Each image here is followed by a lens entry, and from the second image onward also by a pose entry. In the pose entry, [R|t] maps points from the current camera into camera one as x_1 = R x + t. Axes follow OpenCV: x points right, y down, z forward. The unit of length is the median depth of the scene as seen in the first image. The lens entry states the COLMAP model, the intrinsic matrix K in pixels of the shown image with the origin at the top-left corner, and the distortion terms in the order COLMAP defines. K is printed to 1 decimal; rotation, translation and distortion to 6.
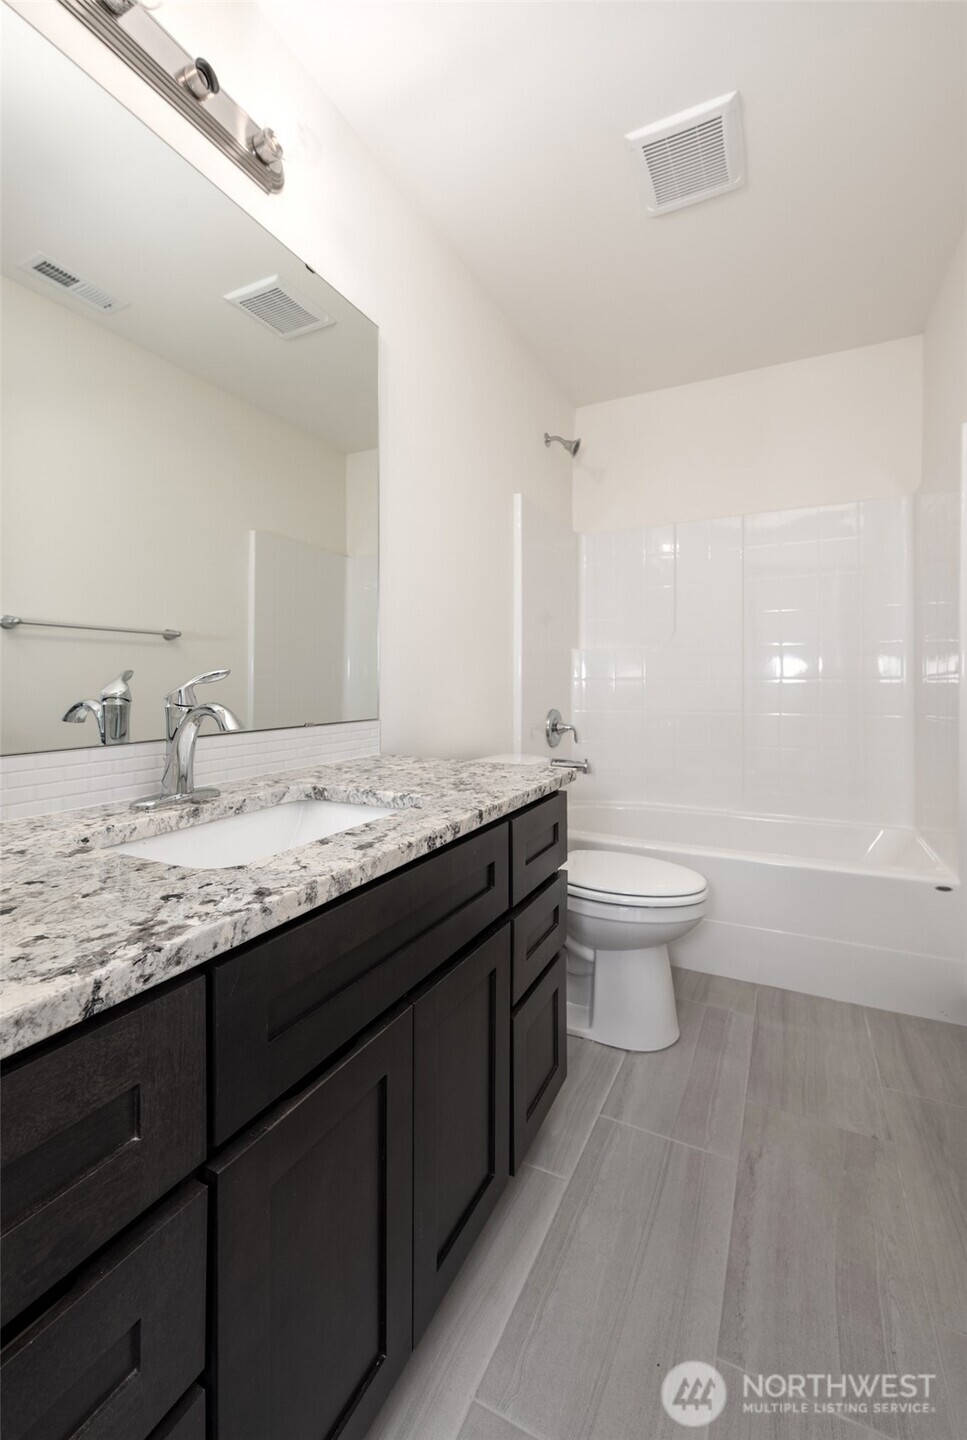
lens RADIAL K [[572.6, 0, 490.6], [0, 572.6, 713.0], [0, 0, 1]] dist [0.003078, -0.000676]
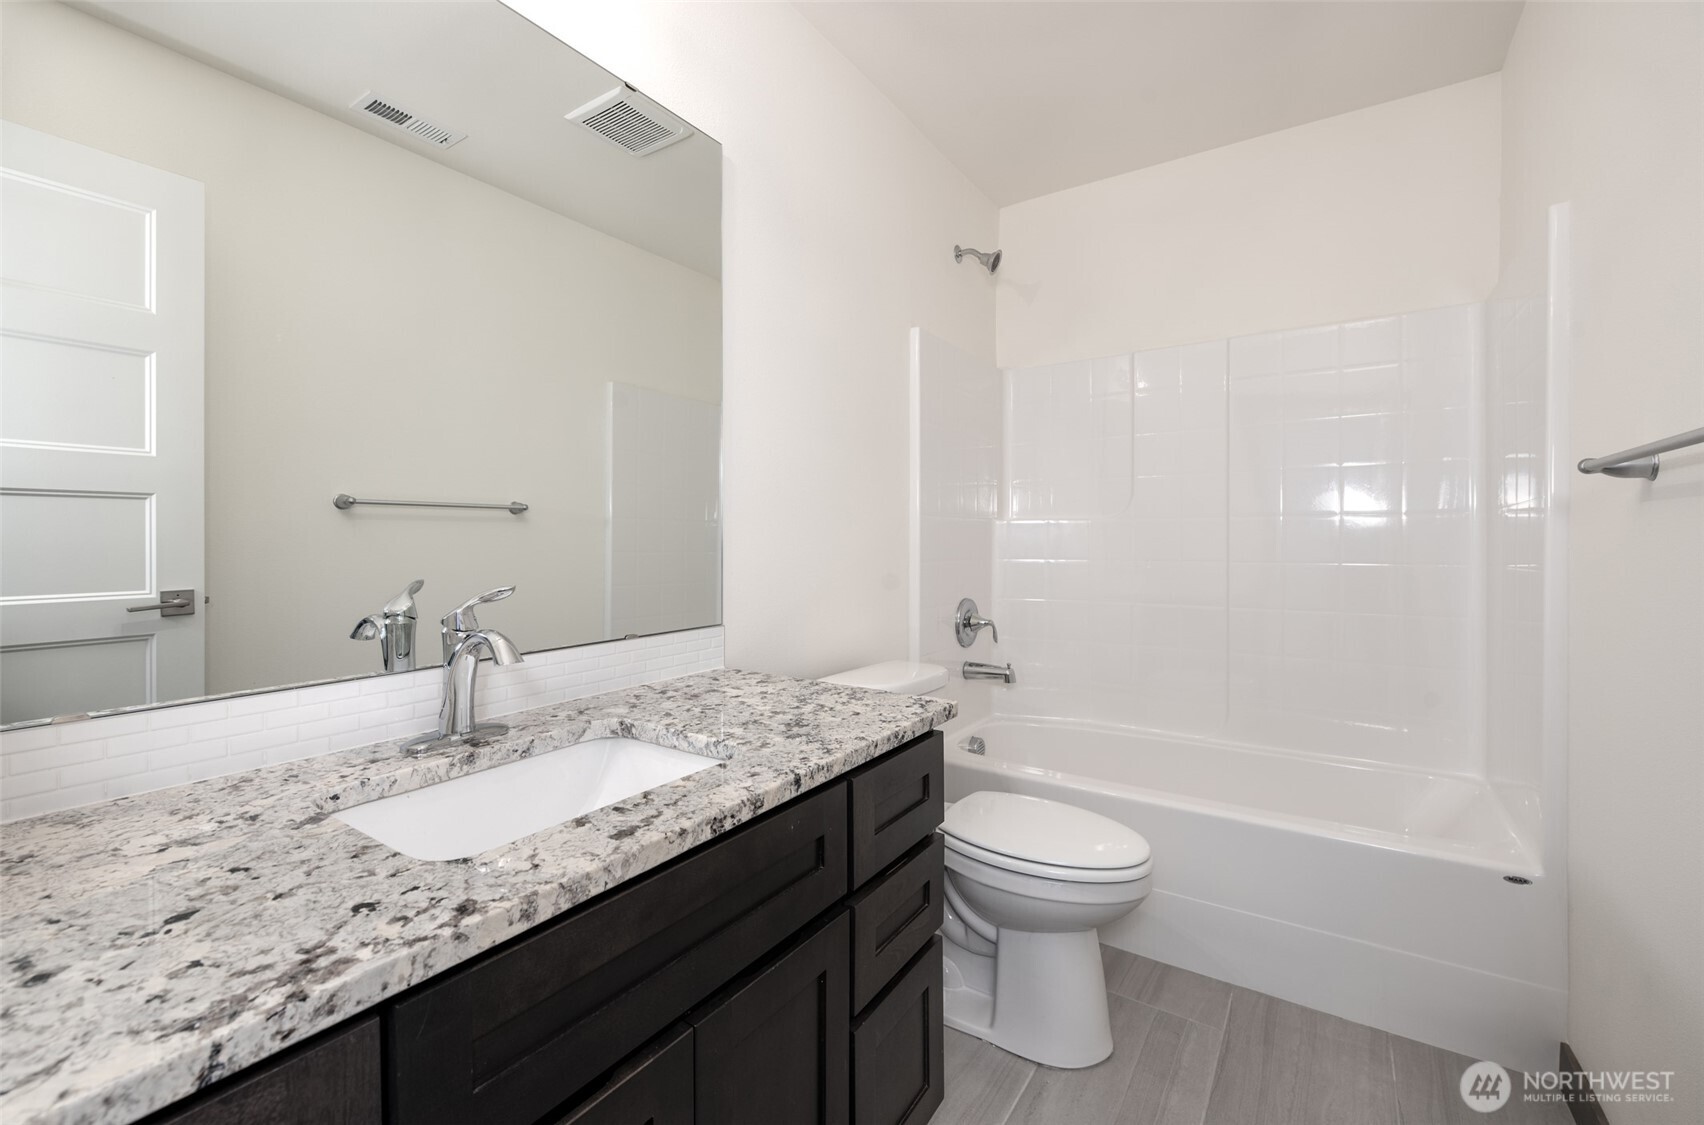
lens RADIAL K [[698.6, 0, 845.8], [0, 698.6, 557.5], [0, 0, 1]] dist [-0.000838, -0.000851]
pose [[0.987052, 0.003502, -0.160363, 0.176880], [-0.002979, 0.999989, 0.003504, -0.115204], [0.160373, -0.002980, 0.987052, 0.061619]]
